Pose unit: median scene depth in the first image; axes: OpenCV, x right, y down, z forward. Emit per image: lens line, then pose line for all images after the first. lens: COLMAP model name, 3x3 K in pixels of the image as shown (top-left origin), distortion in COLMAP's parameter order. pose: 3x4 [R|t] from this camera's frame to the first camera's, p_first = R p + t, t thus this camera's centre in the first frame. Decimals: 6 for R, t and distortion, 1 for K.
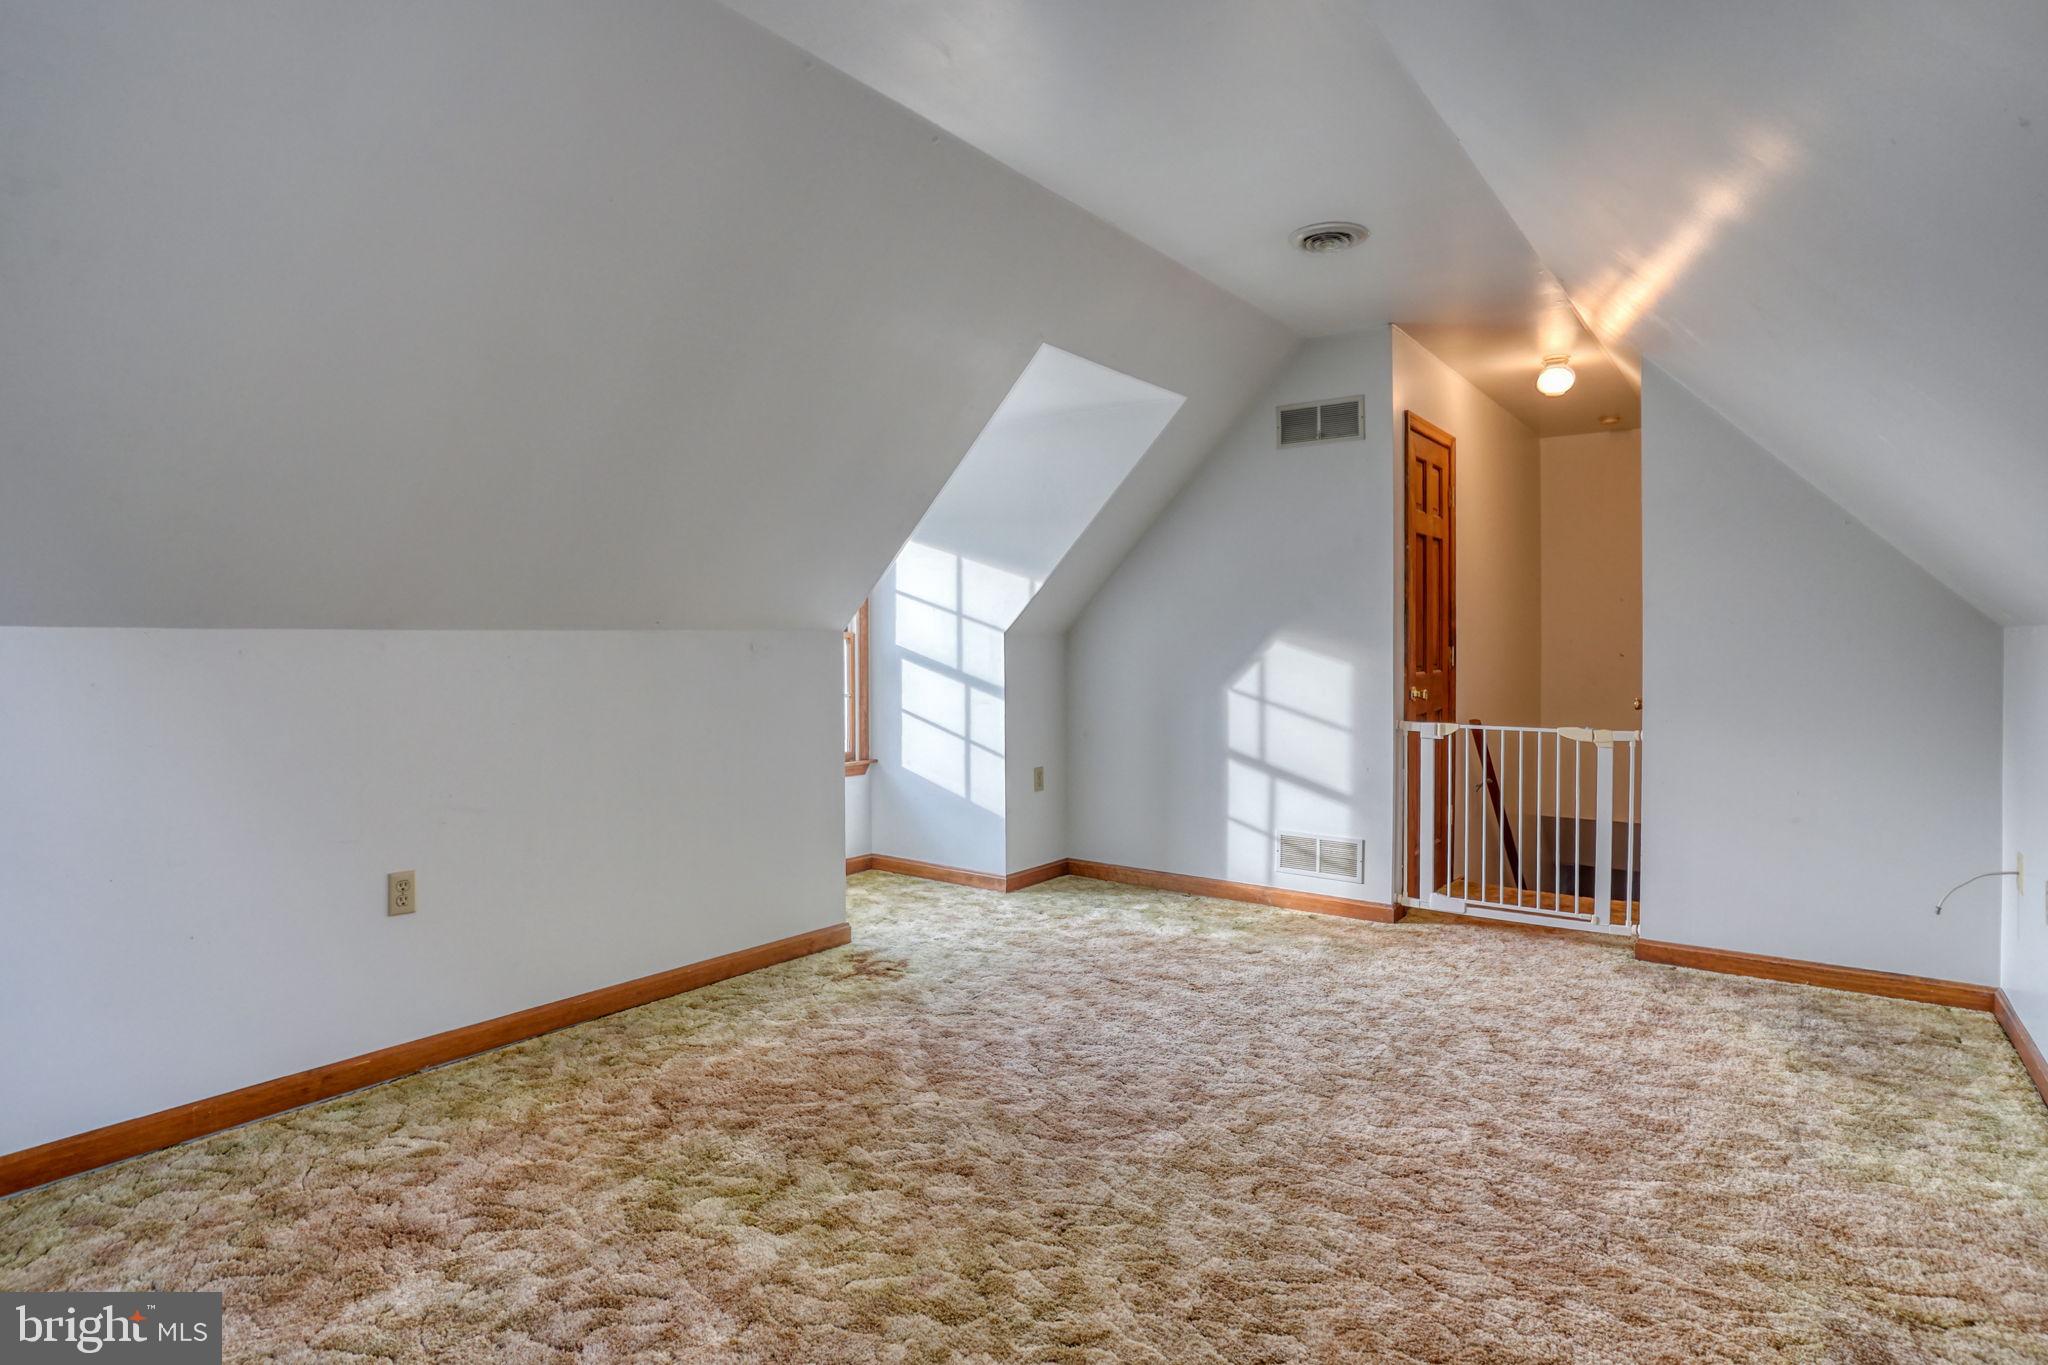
lens RADIAL K [[1029.4, 0, 1023.3], [0, 1029.4, 673.7], [0, 0, 1]] dist [0.000303, 0.000555]
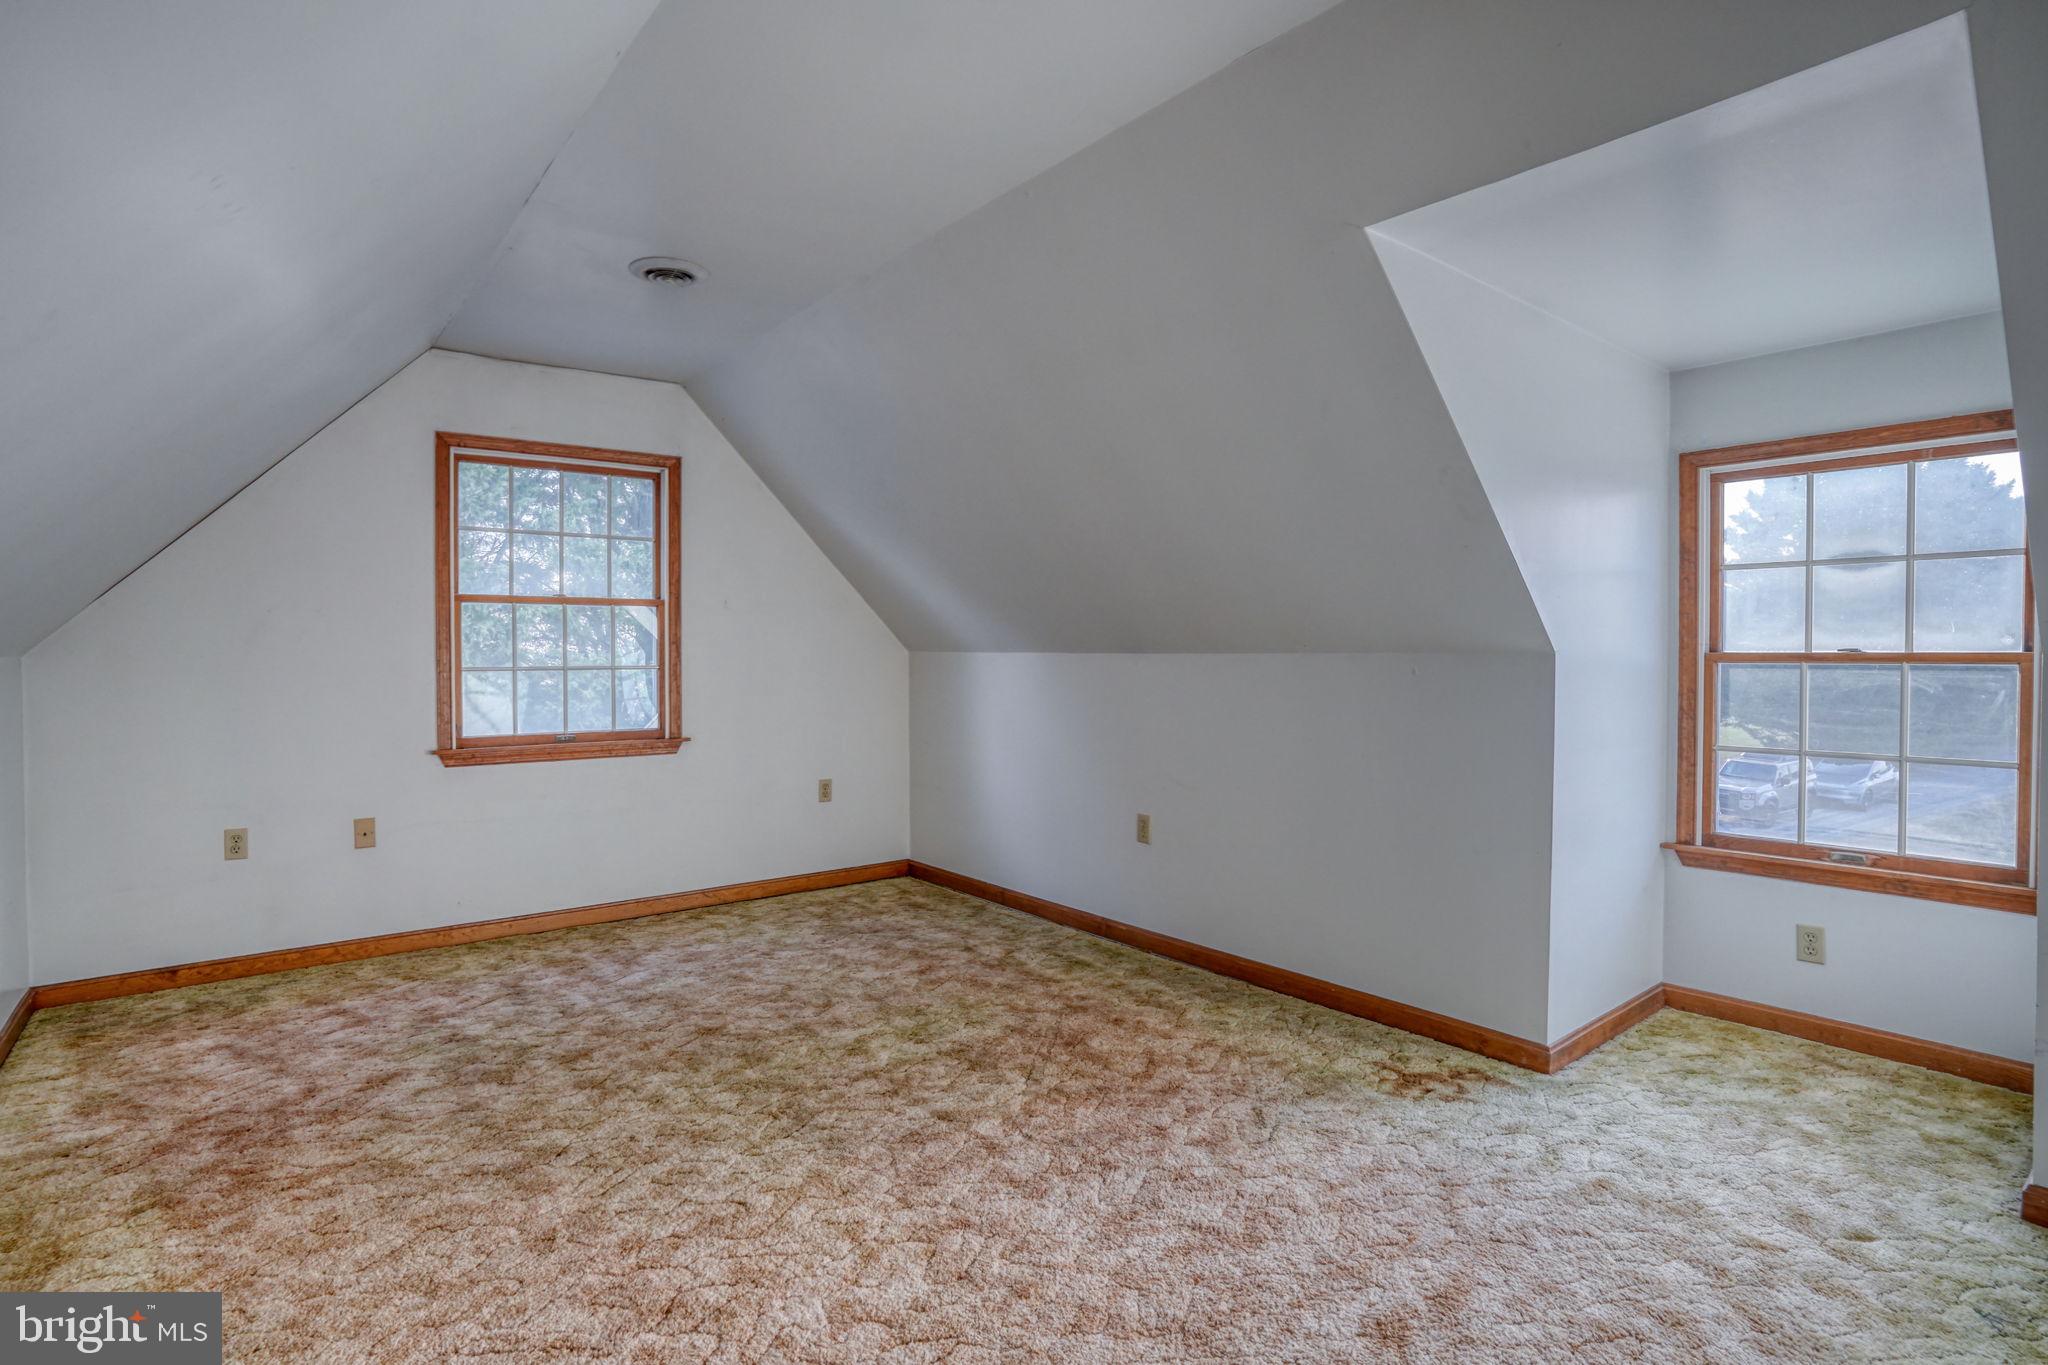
lens RADIAL K [[1029.4, 0, 1023.3], [0, 1029.4, 673.7], [0, 0, 1]] dist [0.000303, 0.000555]
pose [[-0.250994, 0.014620, -0.967878, 0.812009], [-0.011235, 0.999775, 0.018015, -0.038430], [0.967923, 0.015395, -0.250773, 1.073517]]
